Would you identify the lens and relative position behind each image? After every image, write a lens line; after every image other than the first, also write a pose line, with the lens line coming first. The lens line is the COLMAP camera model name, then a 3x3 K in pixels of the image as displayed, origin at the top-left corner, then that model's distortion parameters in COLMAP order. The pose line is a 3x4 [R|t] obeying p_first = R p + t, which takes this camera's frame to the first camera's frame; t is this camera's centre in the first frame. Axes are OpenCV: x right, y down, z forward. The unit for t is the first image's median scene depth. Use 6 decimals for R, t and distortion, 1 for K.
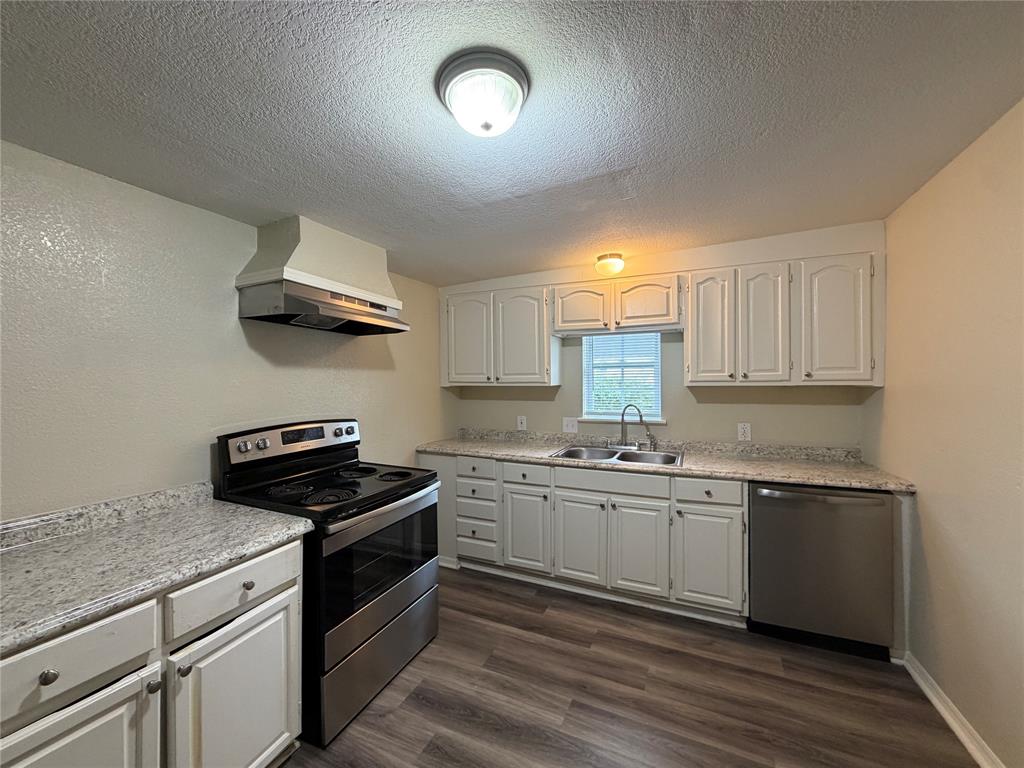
lens RADIAL K [[408.0, 0, 512.0], [0, 408.0, 384.0], [0, 0, 1]] dist [-0.000016, 0.000223]
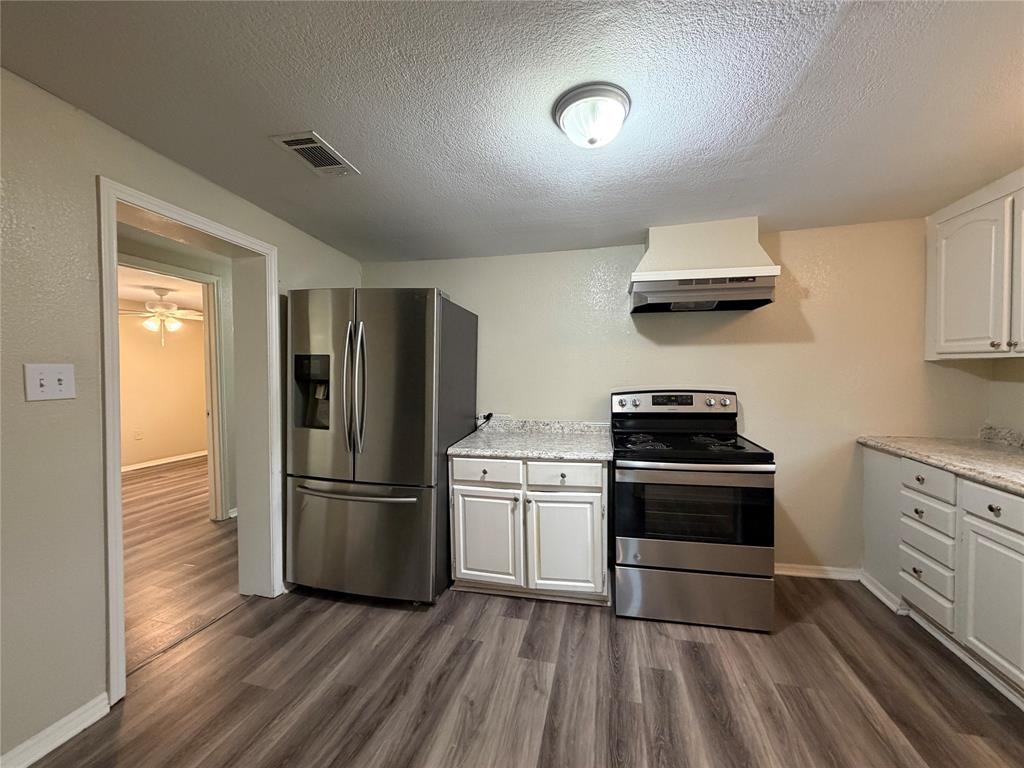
lens RADIAL K [[408.0, 0, 512.0], [0, 408.0, 384.0], [0, 0, 1]] dist [-0.000016, 0.000223]
pose [[0.193397, 0.038350, -0.980371, 0.654261], [0.006102, 0.999169, 0.040289, 0.024945], [0.981102, -0.013774, 0.193003, 0.306436]]
